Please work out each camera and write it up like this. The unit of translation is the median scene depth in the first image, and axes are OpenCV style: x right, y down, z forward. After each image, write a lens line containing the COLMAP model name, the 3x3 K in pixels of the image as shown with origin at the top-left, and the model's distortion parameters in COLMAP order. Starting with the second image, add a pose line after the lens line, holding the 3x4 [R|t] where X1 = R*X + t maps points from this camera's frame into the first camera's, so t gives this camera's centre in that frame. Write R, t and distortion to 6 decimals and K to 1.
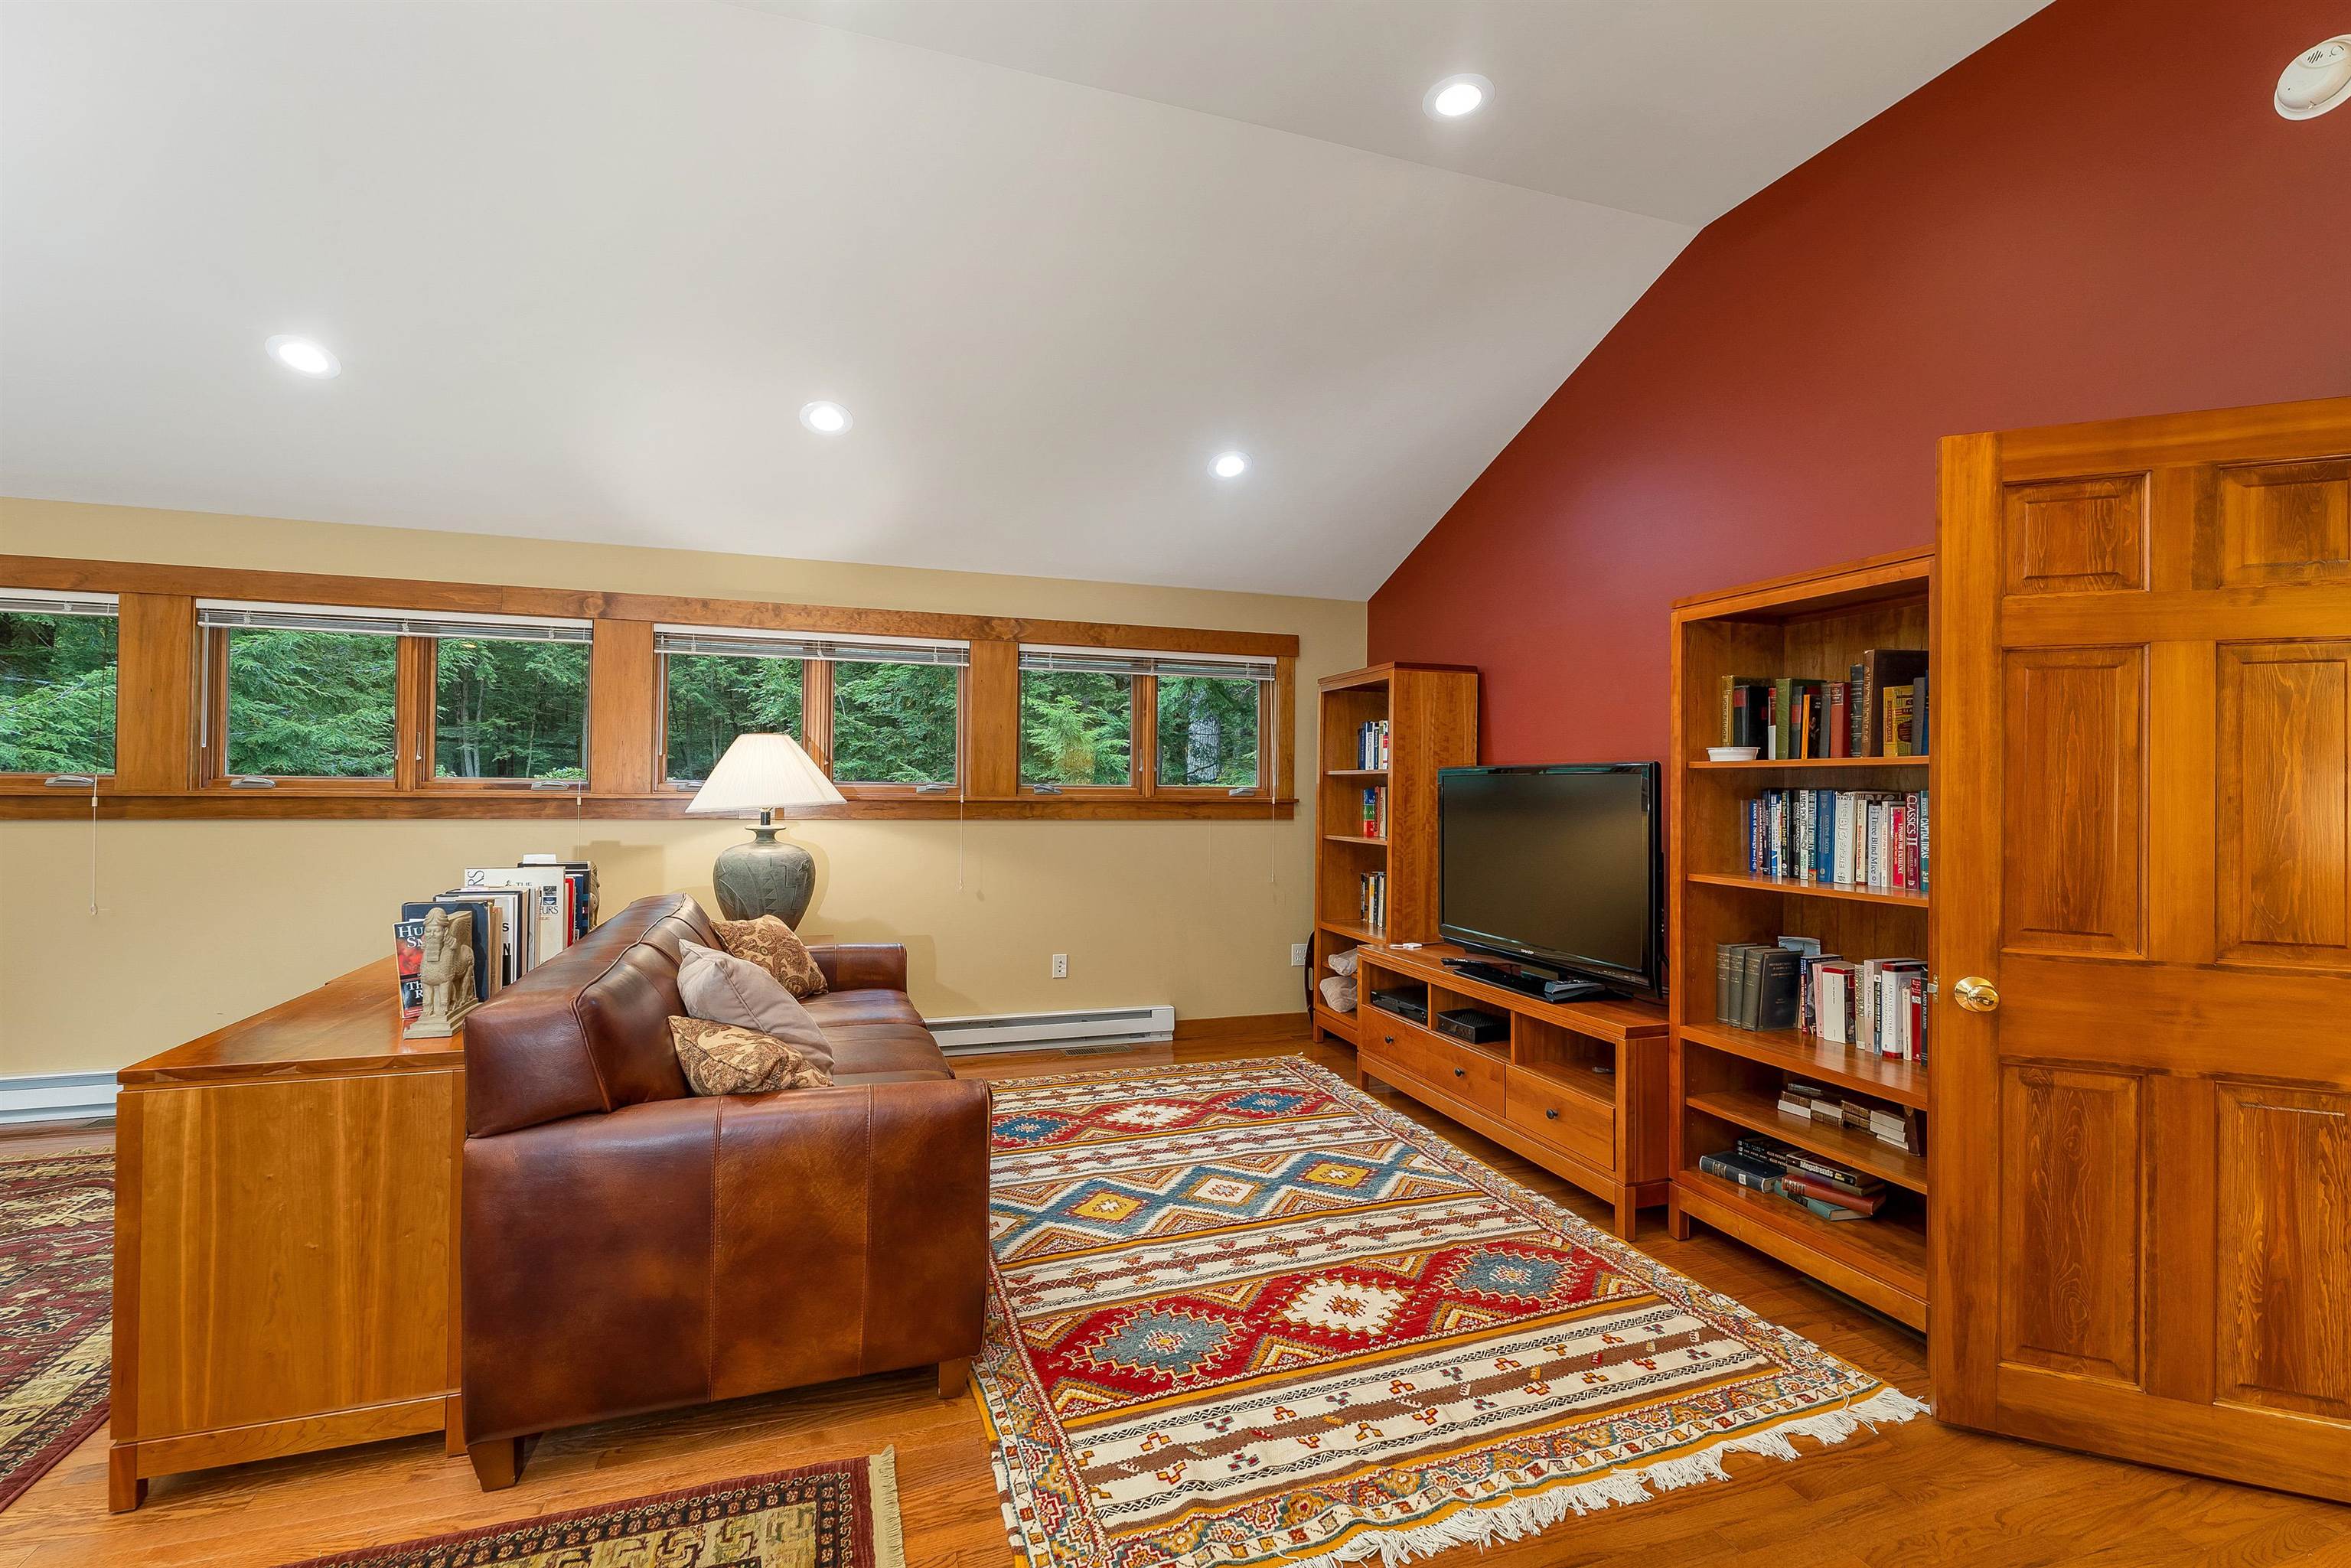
lens RADIAL K [[997.9, 0, 1165.9], [0, 997.9, 786.6], [0, 0, 1]] dist [0.005447, -0.001248]
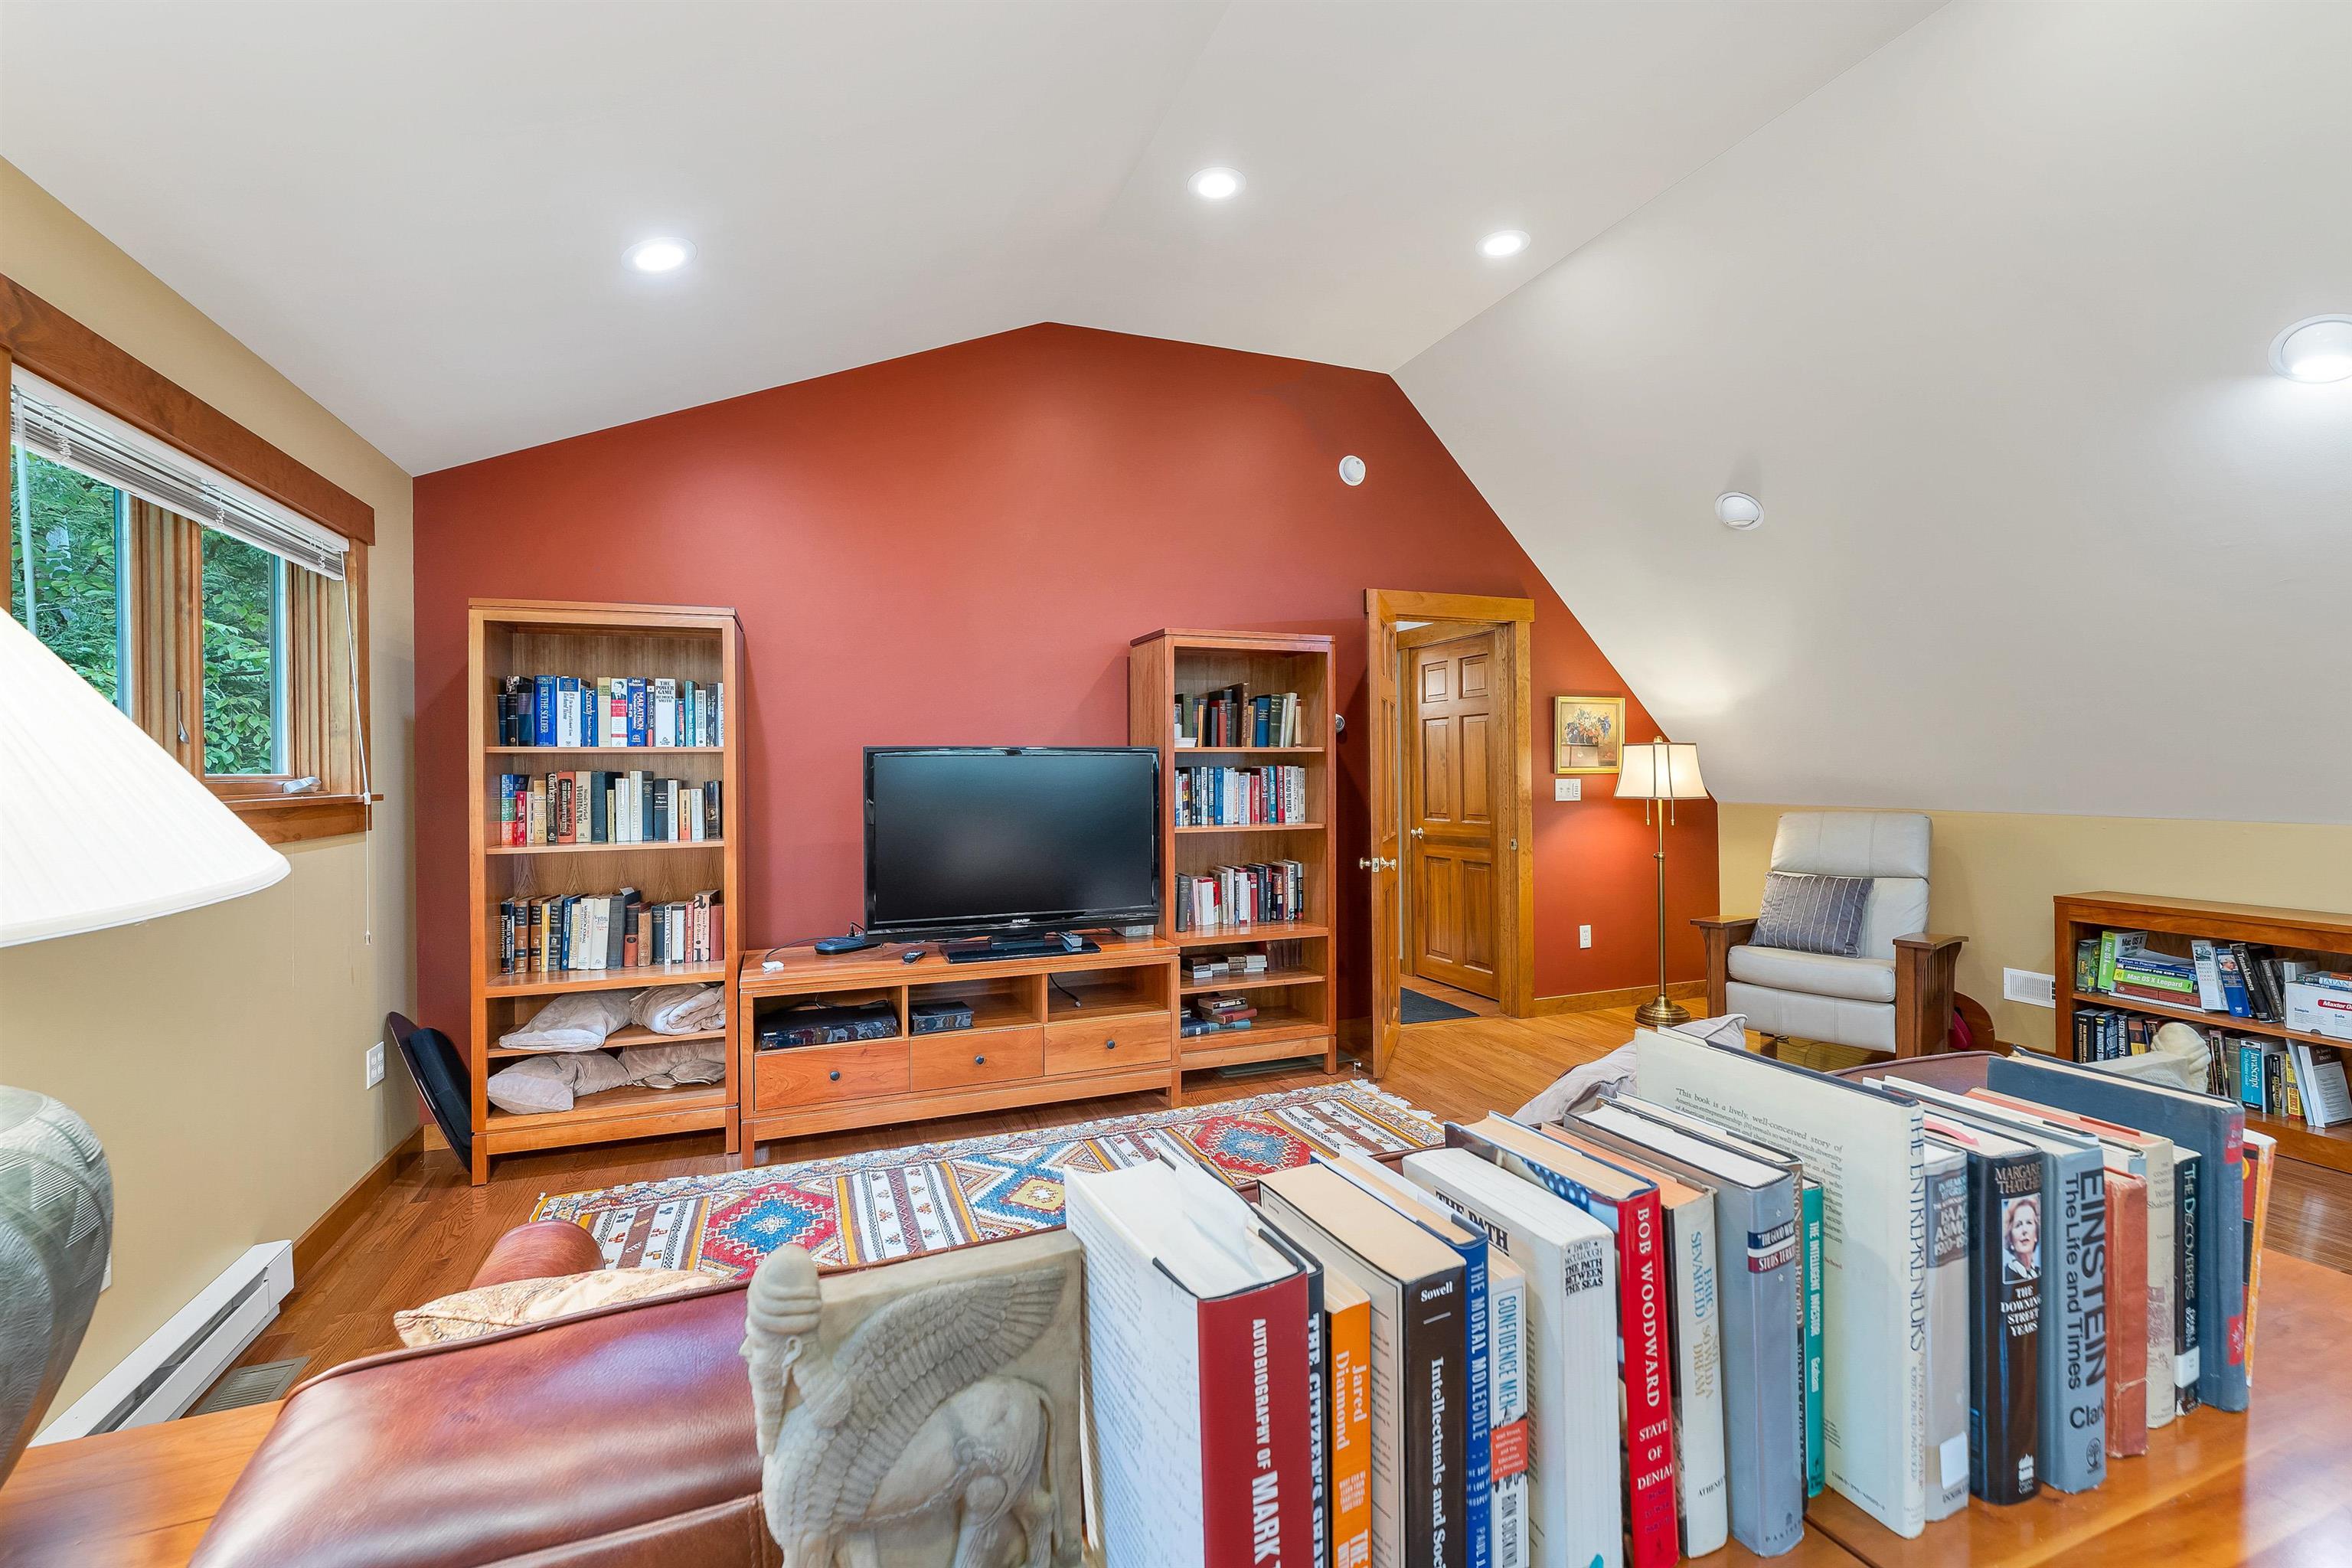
lens RADIAL K [[998.3, 0, 1160.9], [0, 998.3, 759.8], [0, 0, 1]] dist [0.005447, -0.001248]
pose [[-0.036247, -0.004254, 0.999334, -0.770823], [0.005968, 0.999972, 0.004473, -0.012298], [-0.999325, 0.006126, -0.036221, 0.956932]]
